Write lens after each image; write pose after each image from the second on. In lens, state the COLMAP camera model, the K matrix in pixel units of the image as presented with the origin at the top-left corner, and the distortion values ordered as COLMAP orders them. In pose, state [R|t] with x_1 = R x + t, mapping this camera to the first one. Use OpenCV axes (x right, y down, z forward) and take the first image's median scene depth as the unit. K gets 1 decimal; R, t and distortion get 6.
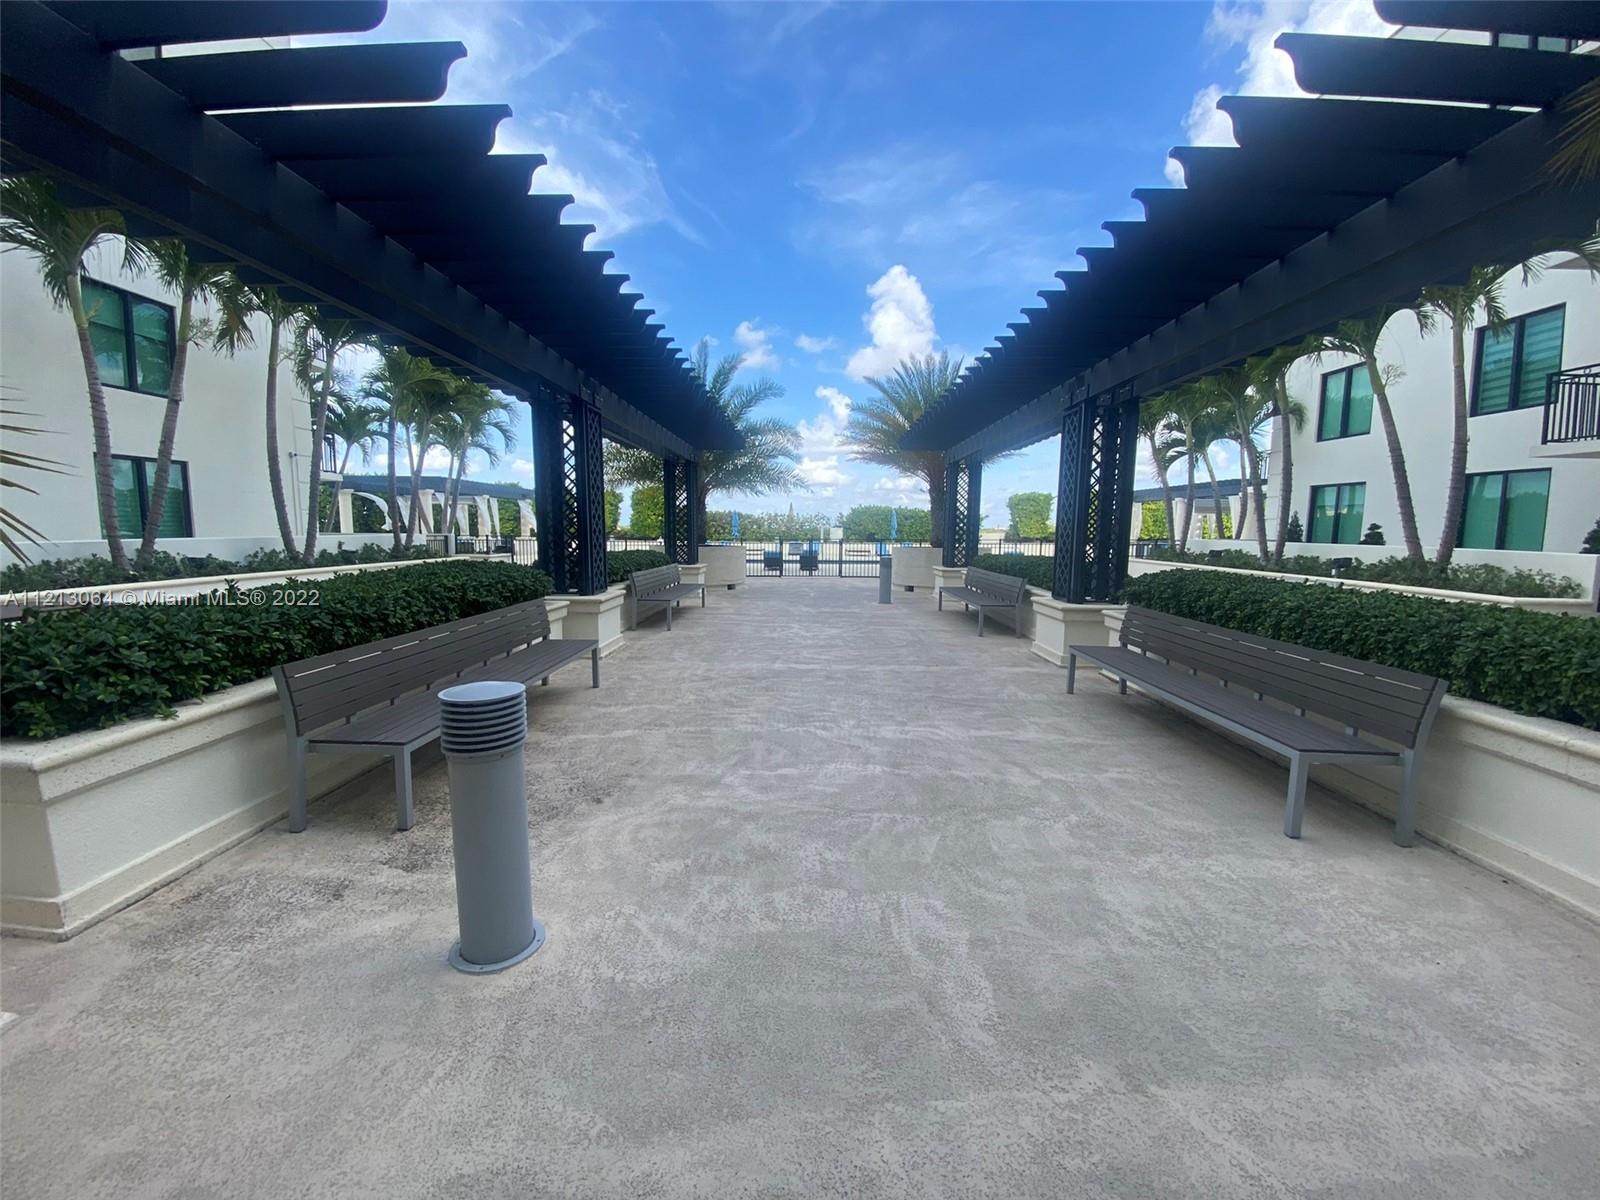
lens RADIAL K [[652.1, 0, 789.4], [0, 652.1, 603.4], [0, 0, 1]] dist [0.014916, -0.018742]
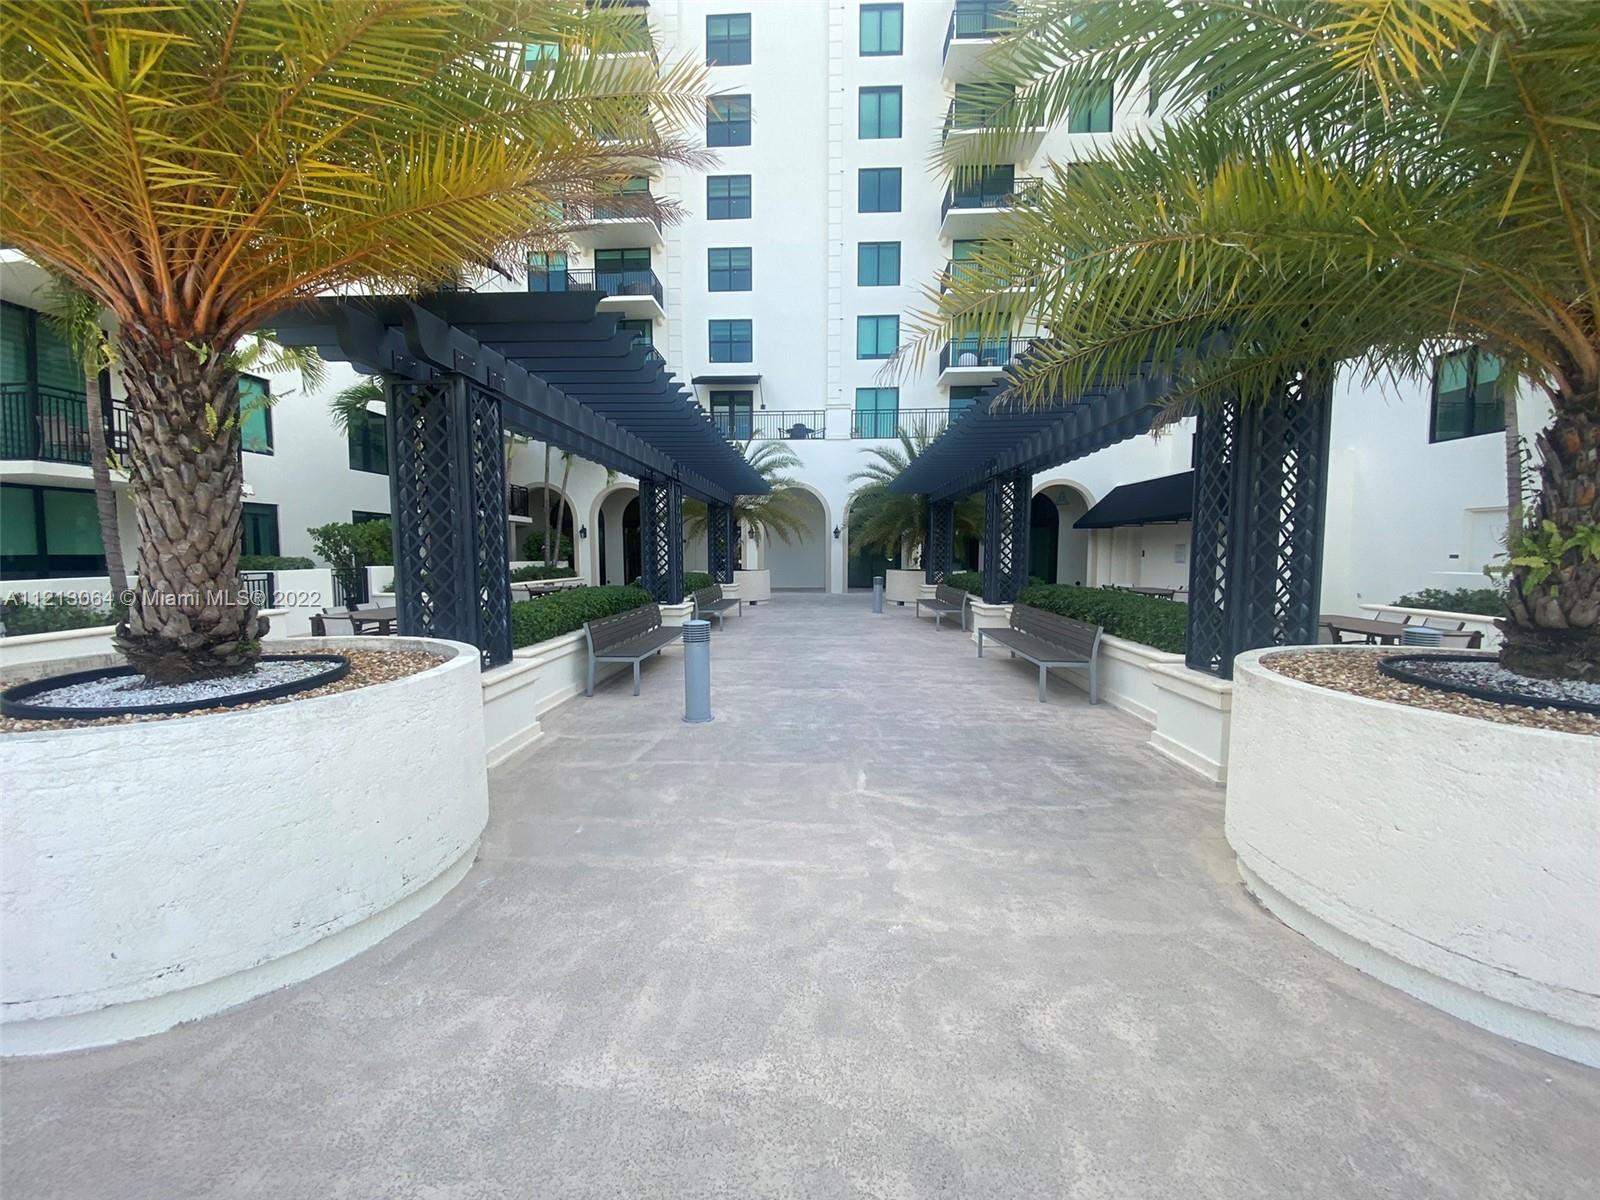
lens RADIAL K [[652.1, 0, 789.4], [0, 652.1, 603.4], [0, 0, 1]] dist [0.014916, -0.018742]
pose [[0.999686, -0.007824, -0.023797, 0.001542], [0.006976, 0.999346, -0.035485, 0.105465], [0.024059, 0.035307, 0.999087, -1.209845]]
